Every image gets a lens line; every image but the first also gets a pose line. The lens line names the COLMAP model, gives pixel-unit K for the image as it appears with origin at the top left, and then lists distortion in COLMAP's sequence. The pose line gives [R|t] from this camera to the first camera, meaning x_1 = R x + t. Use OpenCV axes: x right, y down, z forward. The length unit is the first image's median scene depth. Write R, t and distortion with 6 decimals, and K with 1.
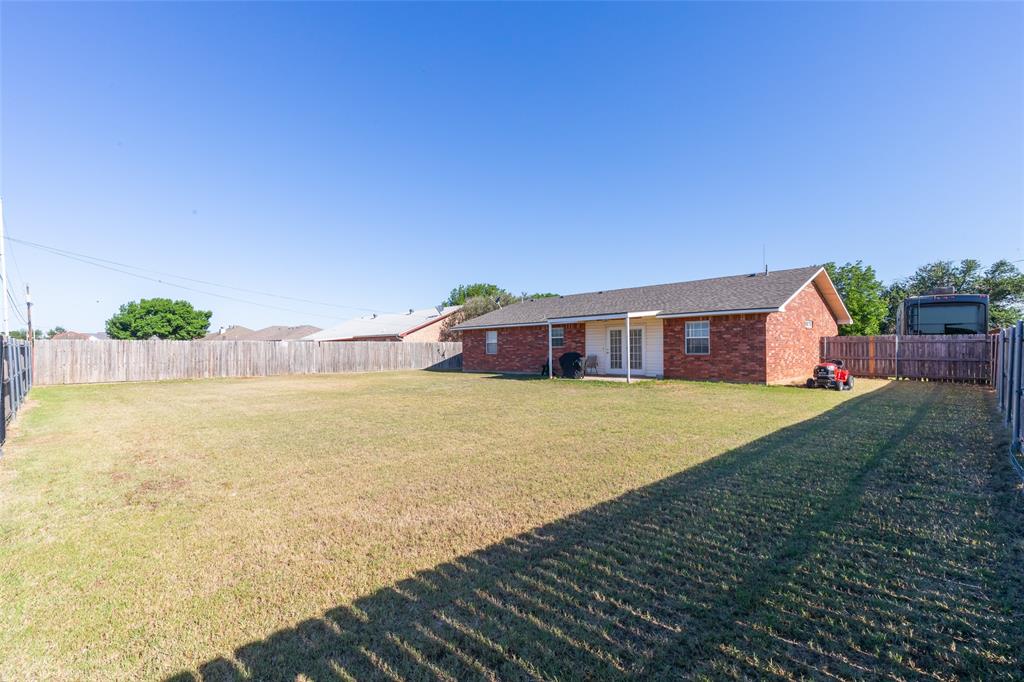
lens RADIAL K [[459.7, 0, 516.8], [0, 459.7, 341.6], [0, 0, 1]] dist [0.010504, -0.001035]
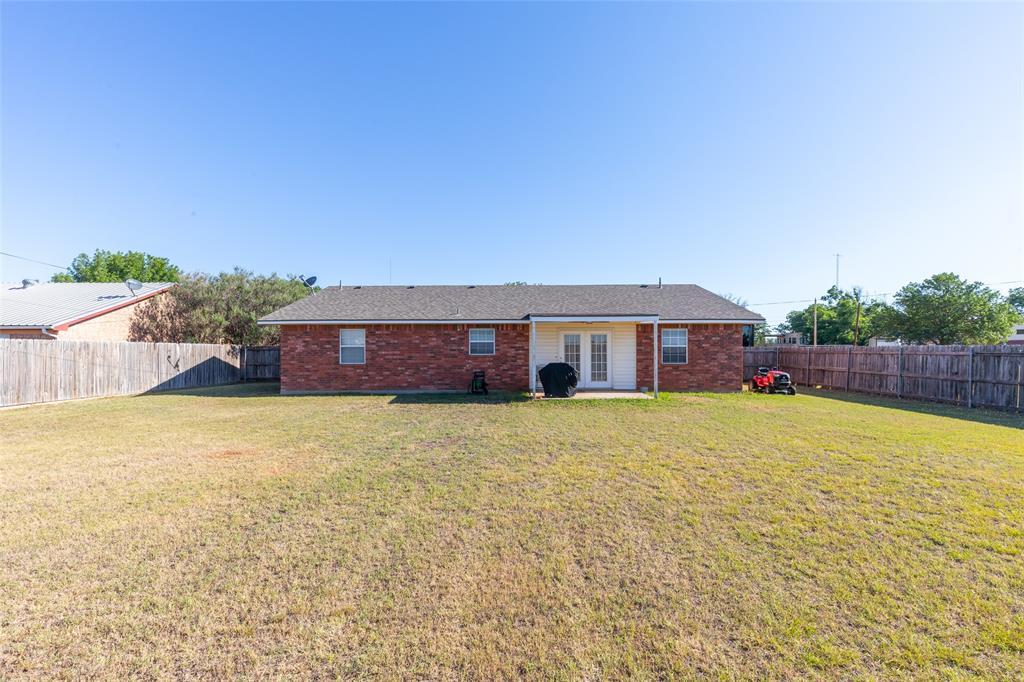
lens RADIAL K [[459.7, 0, 510.9], [0, 459.7, 347.3], [0, 0, 1]] dist [0.010504, -0.001035]
pose [[0.716521, 0.016463, 0.697371, -0.372807], [-0.016532, 0.999841, -0.006617, 0.004309], [-0.697370, -0.006788, 0.716679, 0.408354]]
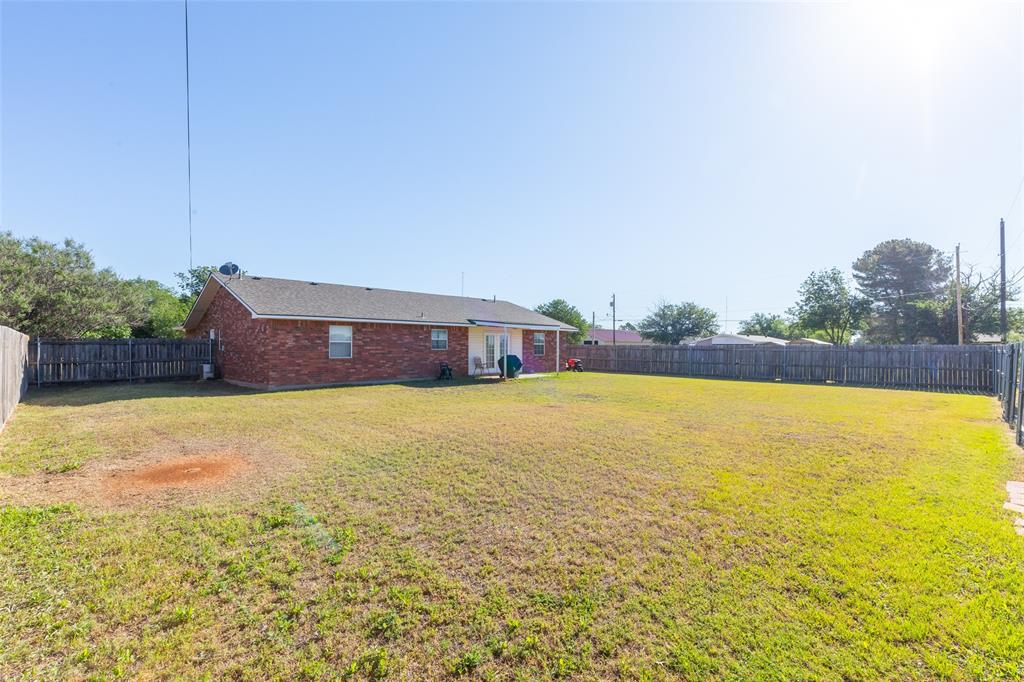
lens RADIAL K [[459.7, 0, 511.9], [0, 459.7, 344.8], [0, 0, 1]] dist [0.010504, -0.001035]
pose [[0.008356, 0.019847, 0.999768, -0.808109], [-0.013527, 0.999714, -0.019733, 0.018017], [-0.999874, -0.013359, 0.008622, 0.789009]]
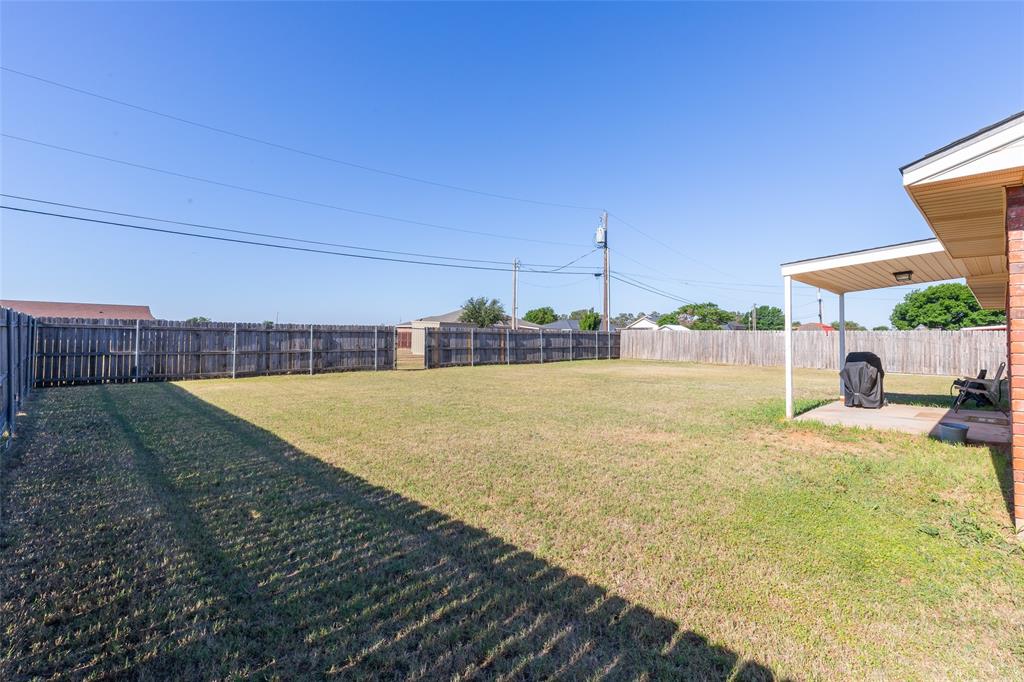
lens RADIAL K [[459.7, 0, 515.4], [0, 459.7, 332.8], [0, 0, 1]] dist [0.010504, -0.001035]
pose [[0.007114, 0.001661, -0.999973, 0.439898], [0.002082, 0.999996, 0.001676, 0.001309], [0.999973, -0.002094, 0.007111, 0.482836]]
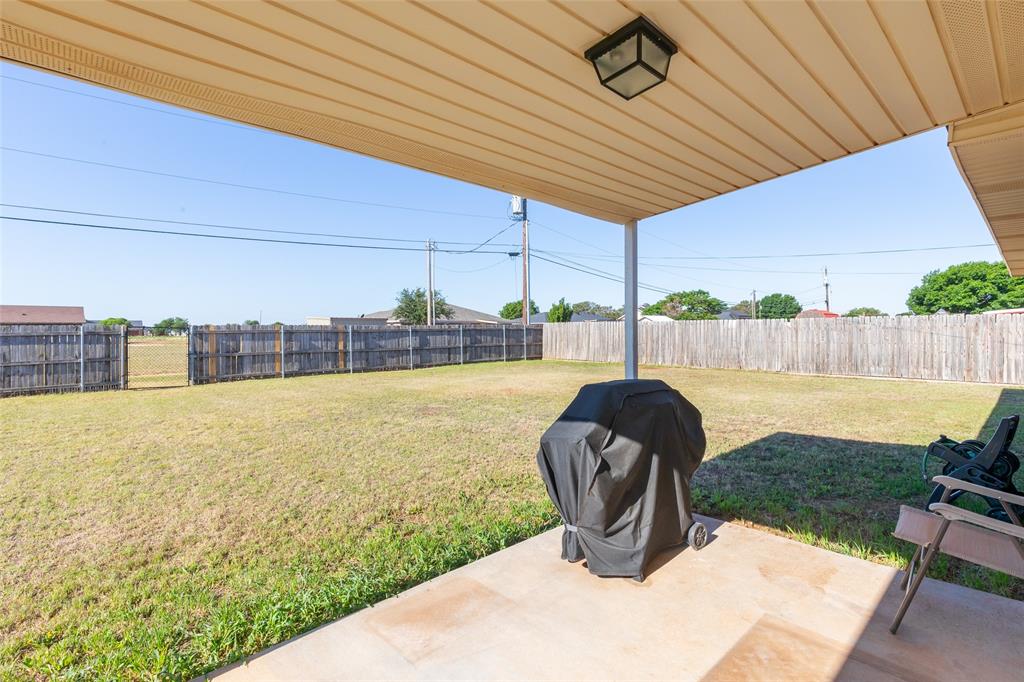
lens RADIAL K [[459.7, 0, 513.8], [0, 459.7, 338.3], [0, 0, 1]] dist [0.010504, -0.001035]
pose [[-0.026198, 0.025971, -0.999319, 0.193617], [0.022358, 0.999428, 0.025387, 0.002686], [0.999407, -0.021678, -0.026764, 0.736052]]
